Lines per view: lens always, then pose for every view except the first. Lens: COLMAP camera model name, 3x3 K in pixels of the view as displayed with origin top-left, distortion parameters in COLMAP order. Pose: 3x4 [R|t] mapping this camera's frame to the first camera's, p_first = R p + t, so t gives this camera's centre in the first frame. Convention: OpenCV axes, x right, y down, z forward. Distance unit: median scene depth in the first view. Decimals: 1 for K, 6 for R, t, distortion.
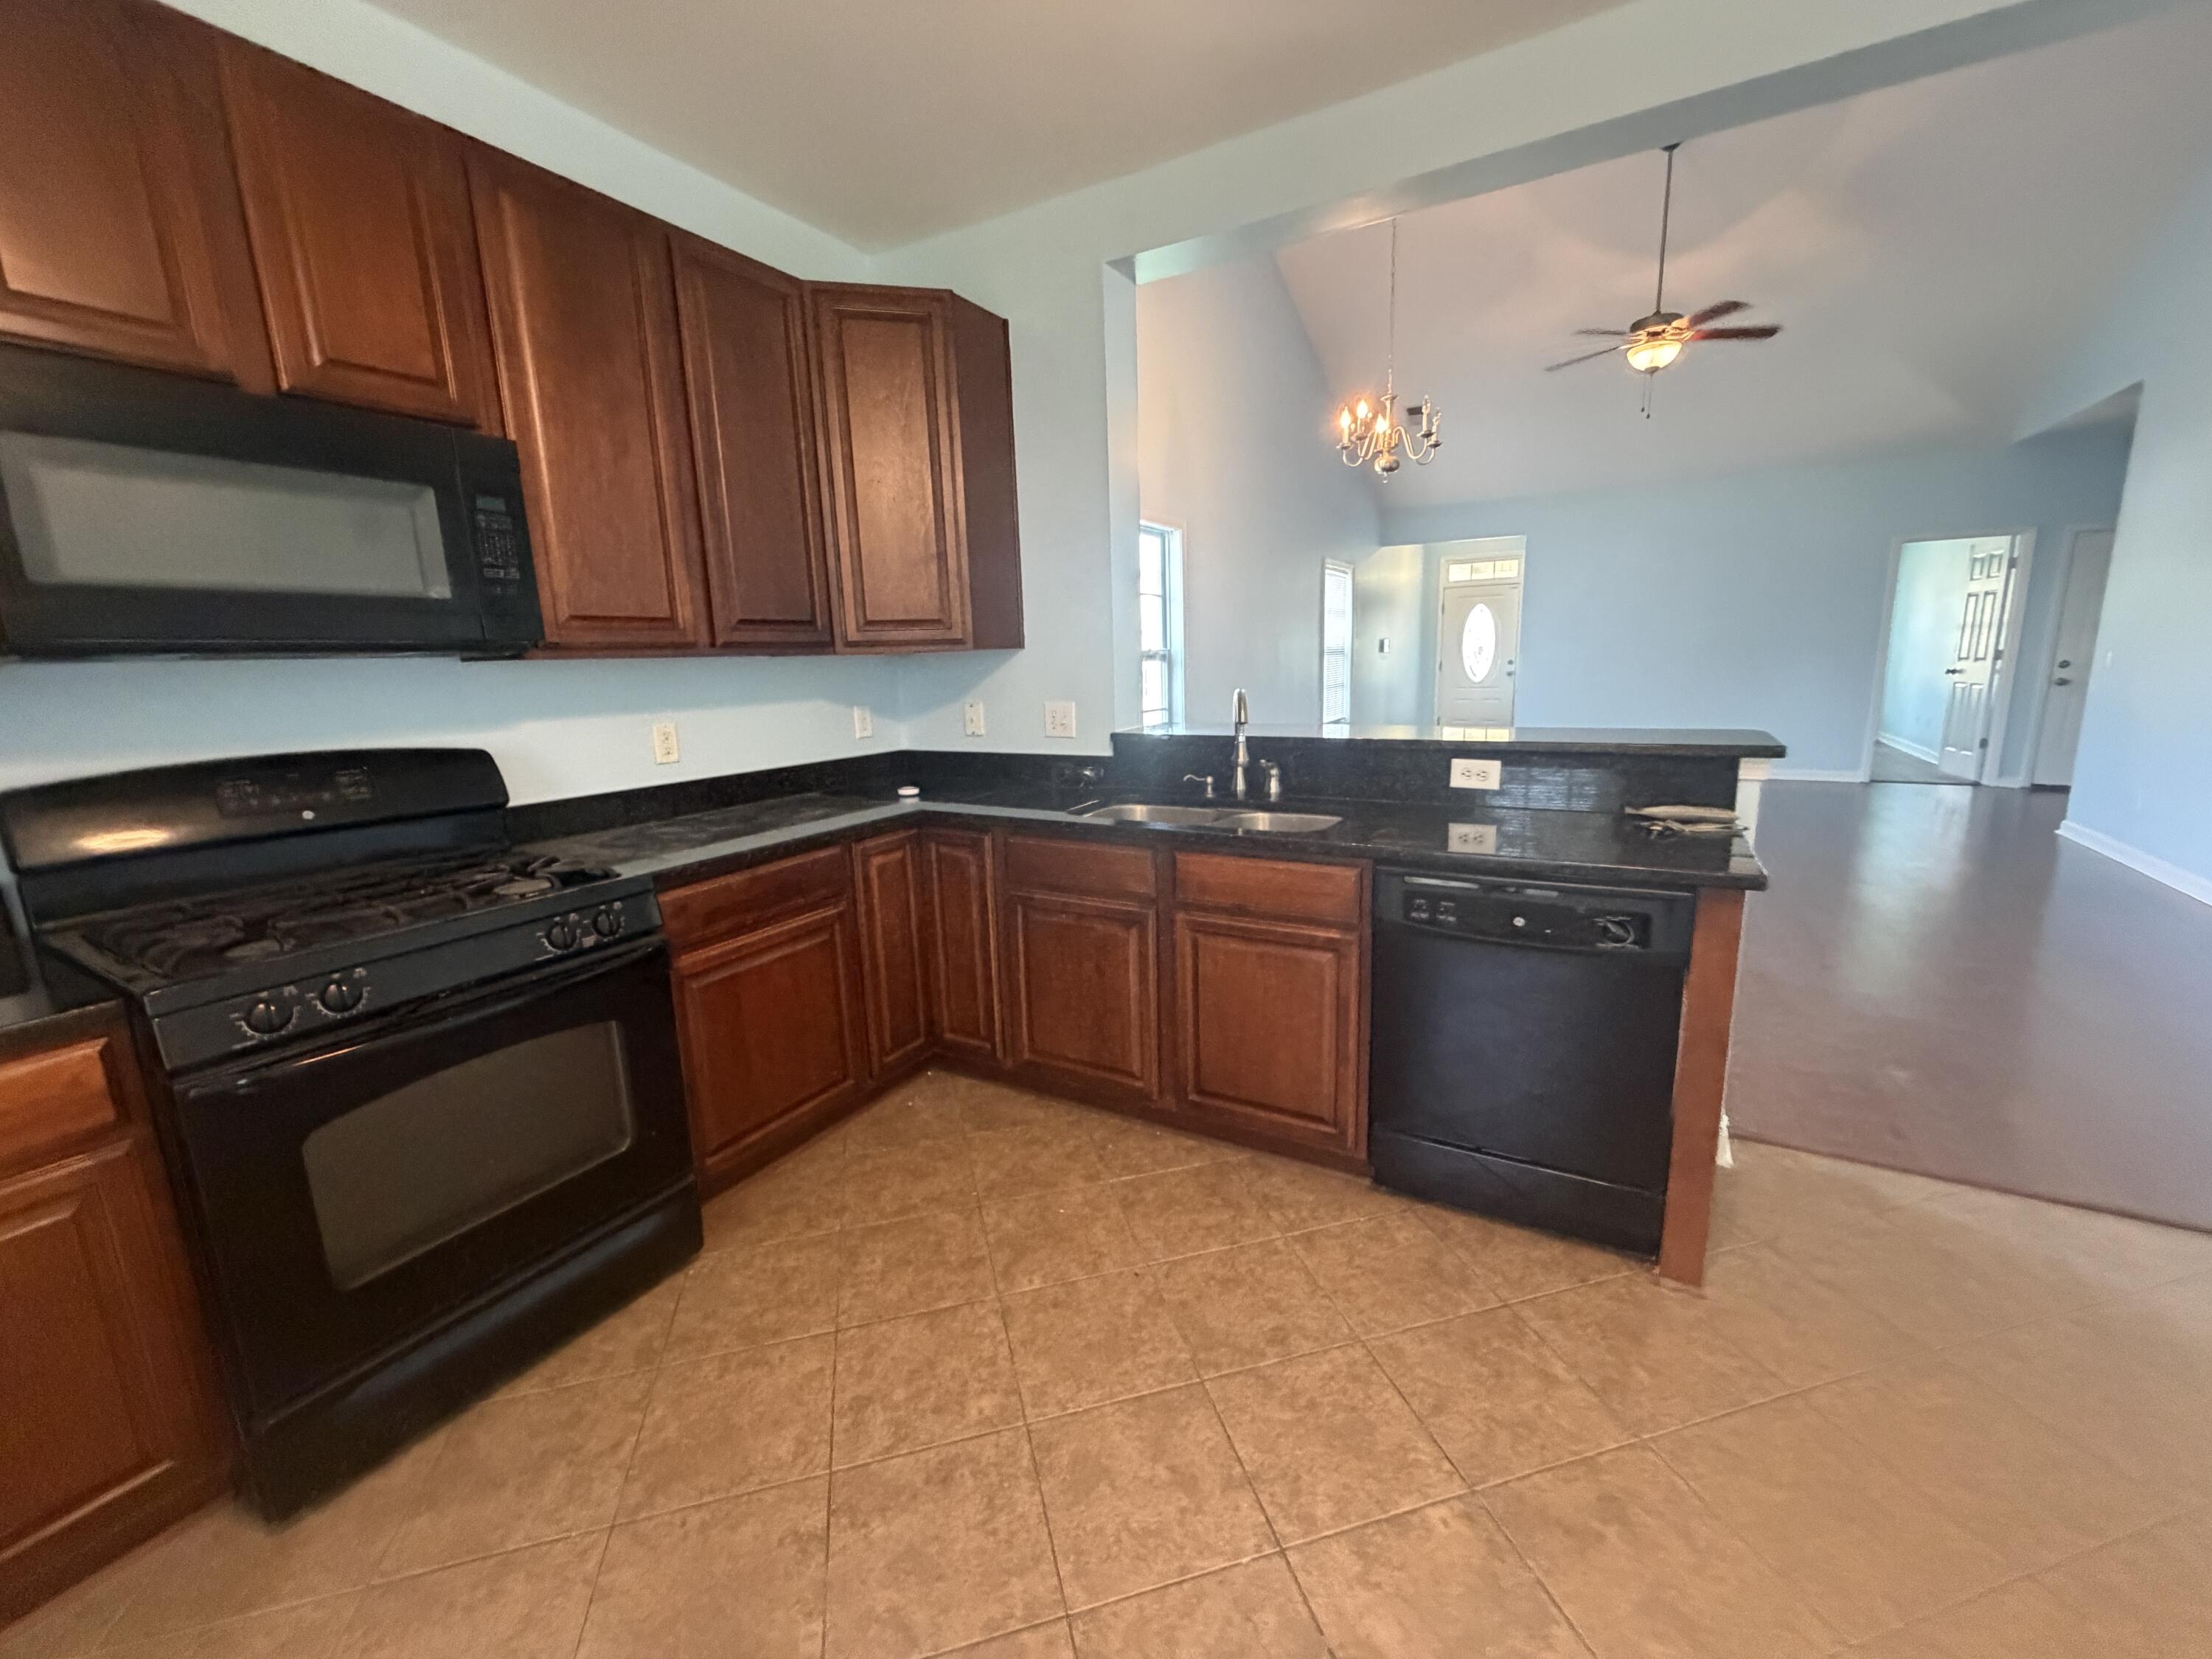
lens RADIAL K [[886.3, 0, 1104.0], [0, 886.3, 829.5], [0, 0, 1]] dist [-0.000677, 0.000013]
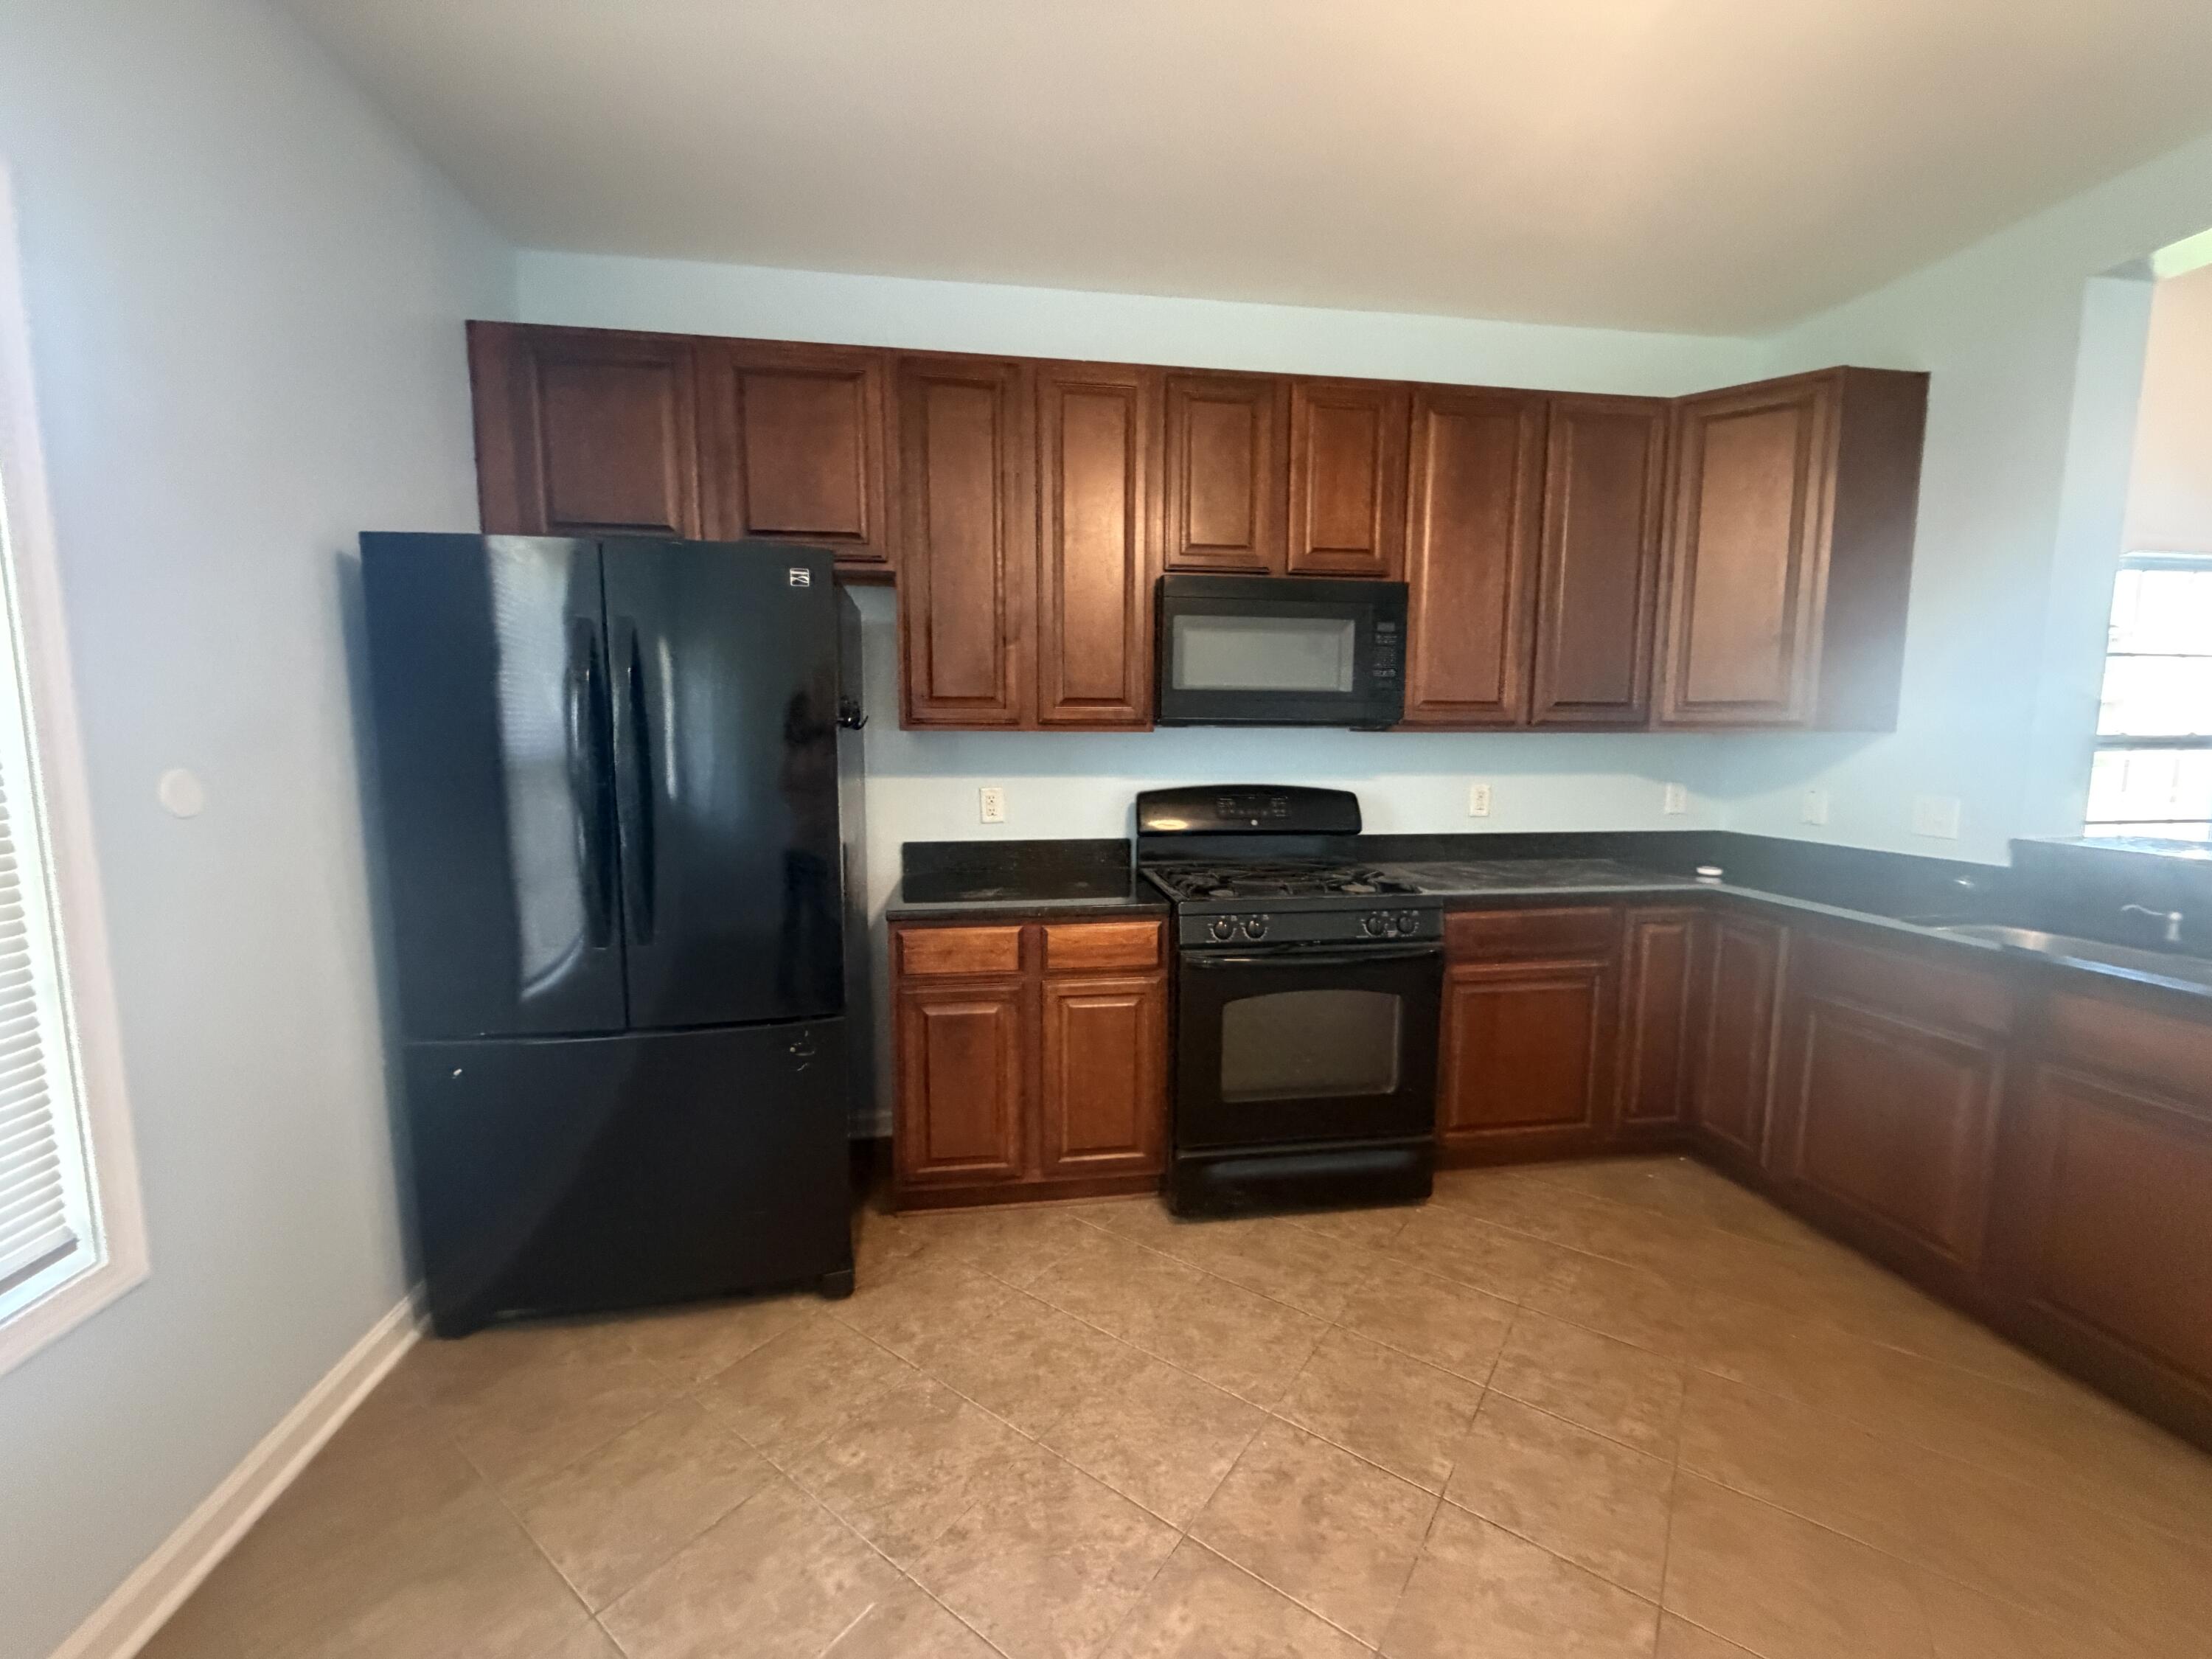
lens RADIAL K [[884.3, 0, 1098.8], [0, 884.3, 830.0], [0, 0, 1]] dist [-0.000291, -0.000002]
pose [[0.624331, 0.117794, -0.772228, 0.126907], [-0.170921, 0.985211, 0.012096, 0.018402], [0.762232, 0.124438, 0.635230, -0.174970]]
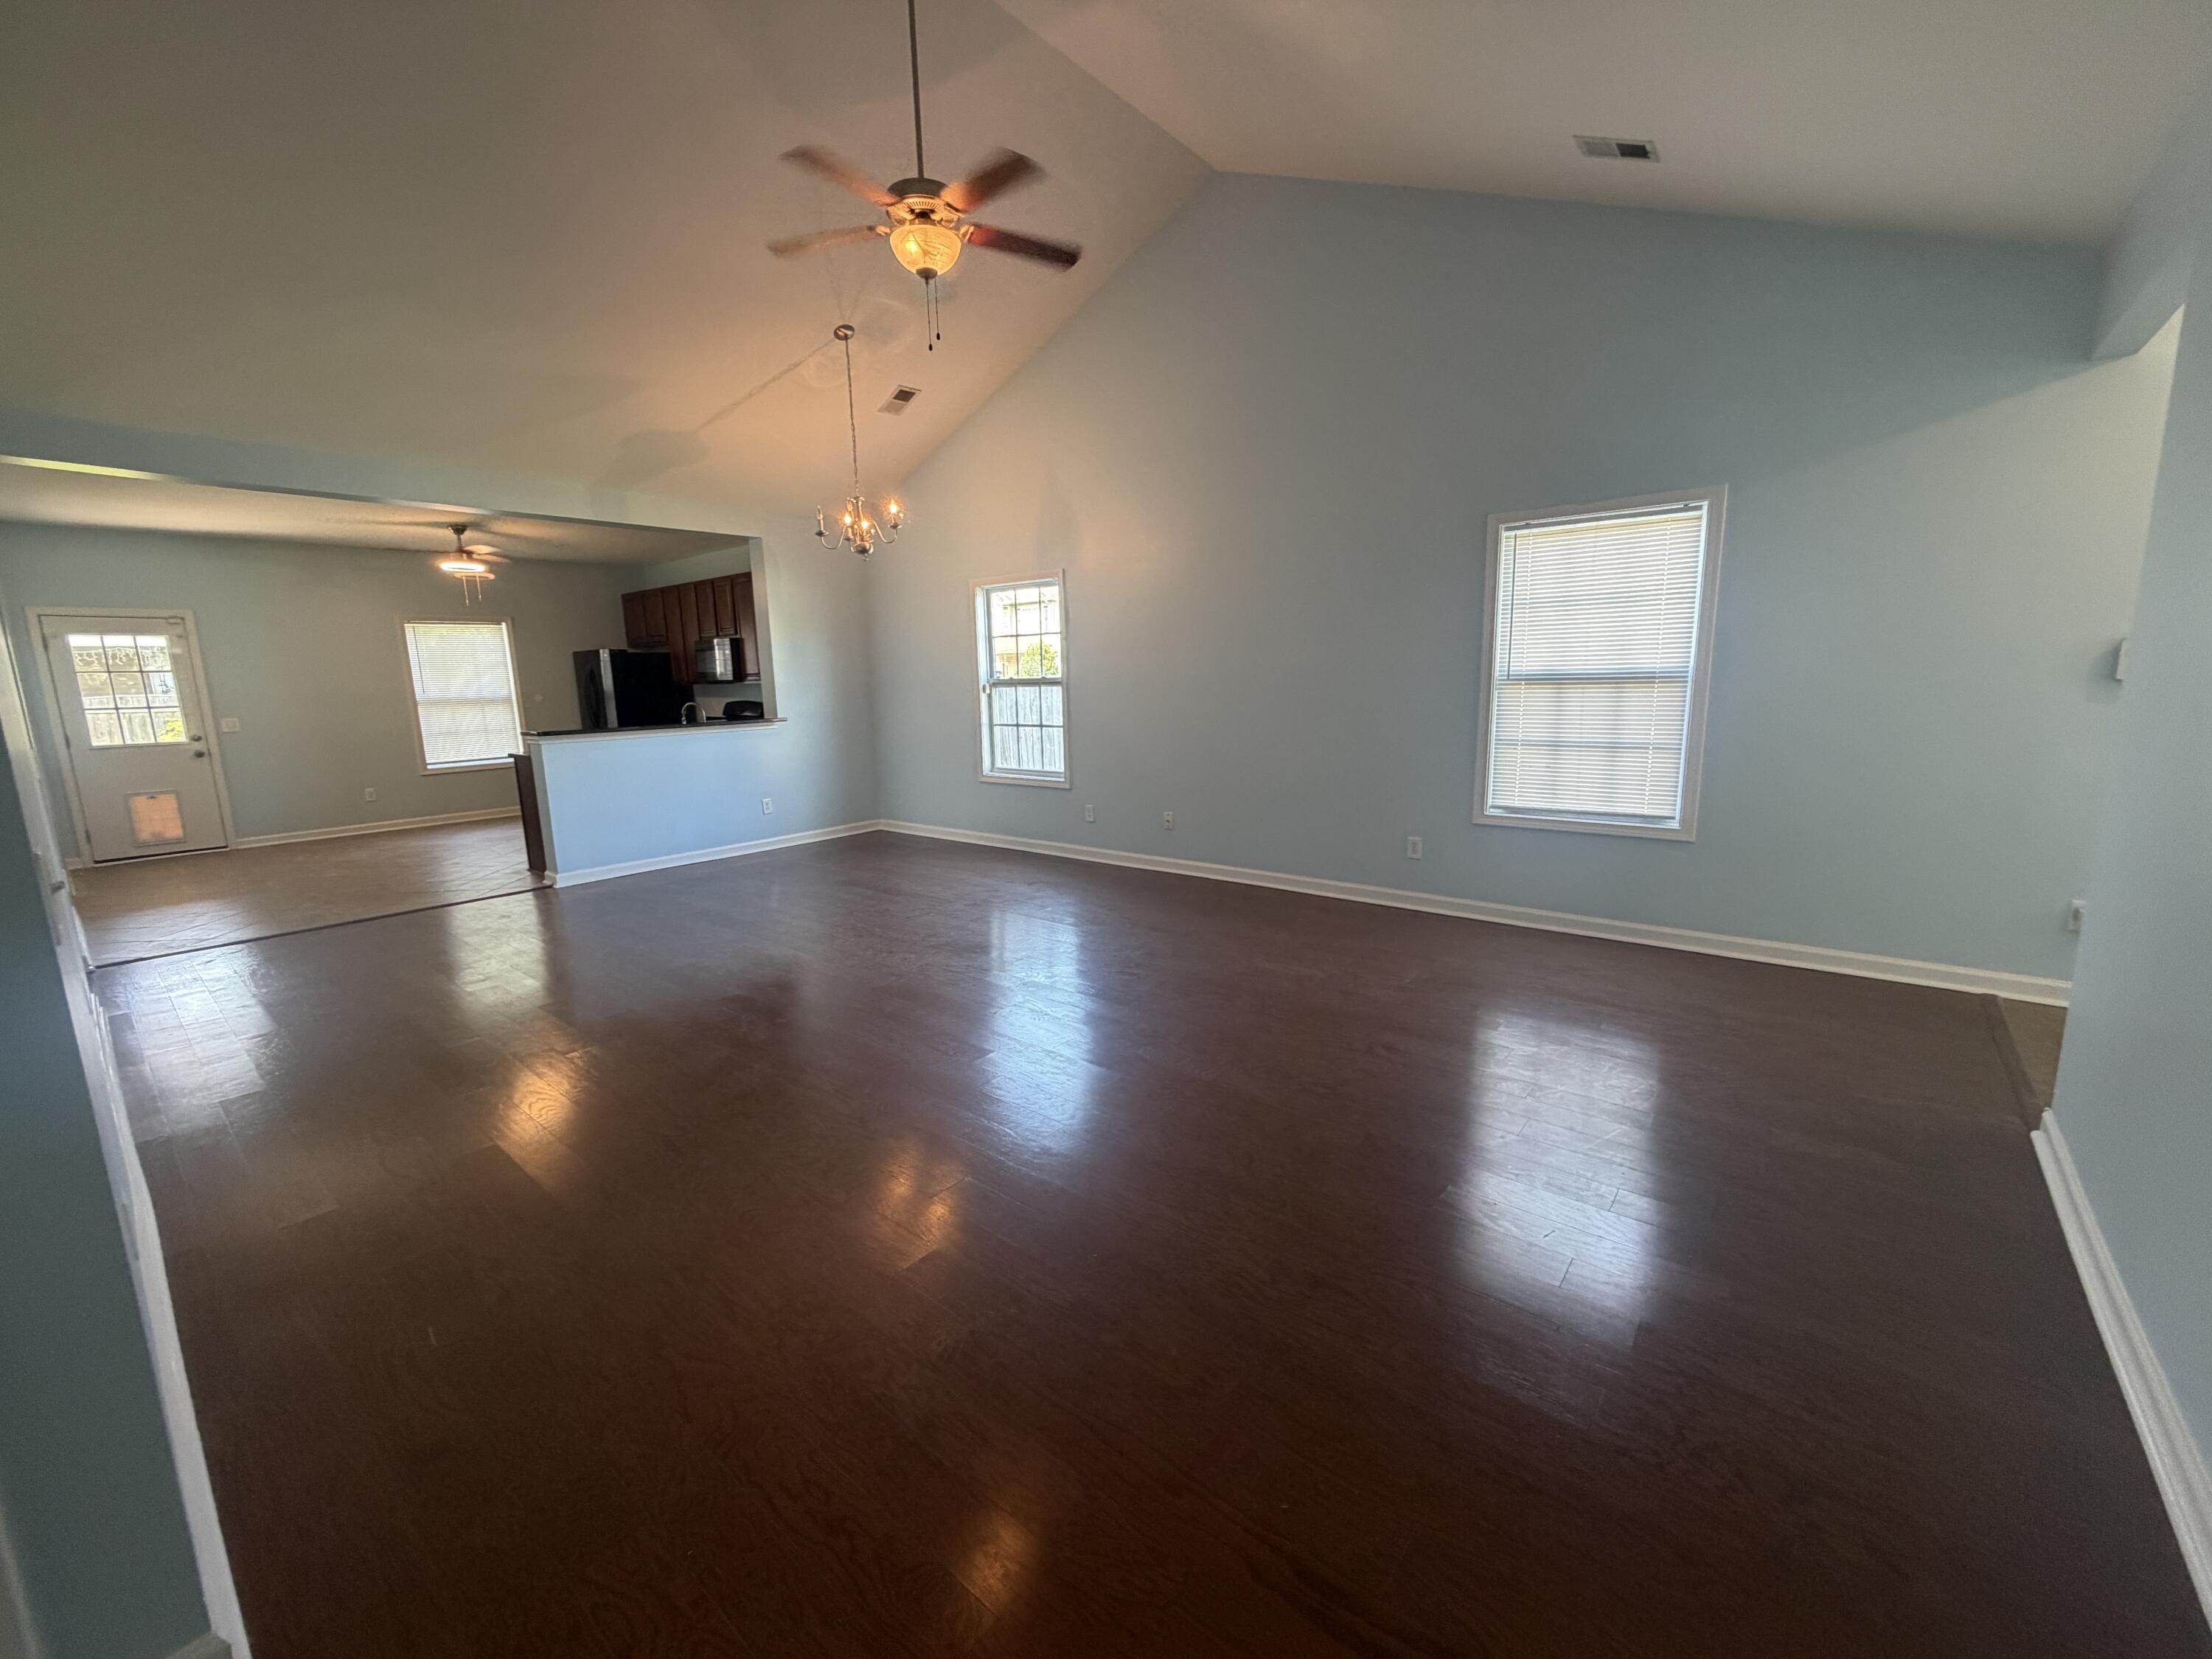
lens RADIAL K [[886.3, 0, 1104.0], [0, 886.3, 829.5], [0, 0, 1]] dist [-0.000677, 0.000013]
pose [[-0.172803, 0.203780, -0.963646, 2.704373], [-0.161983, 0.959163, 0.231879, -0.635065], [0.971546, 0.196163, -0.132737, 2.721399]]
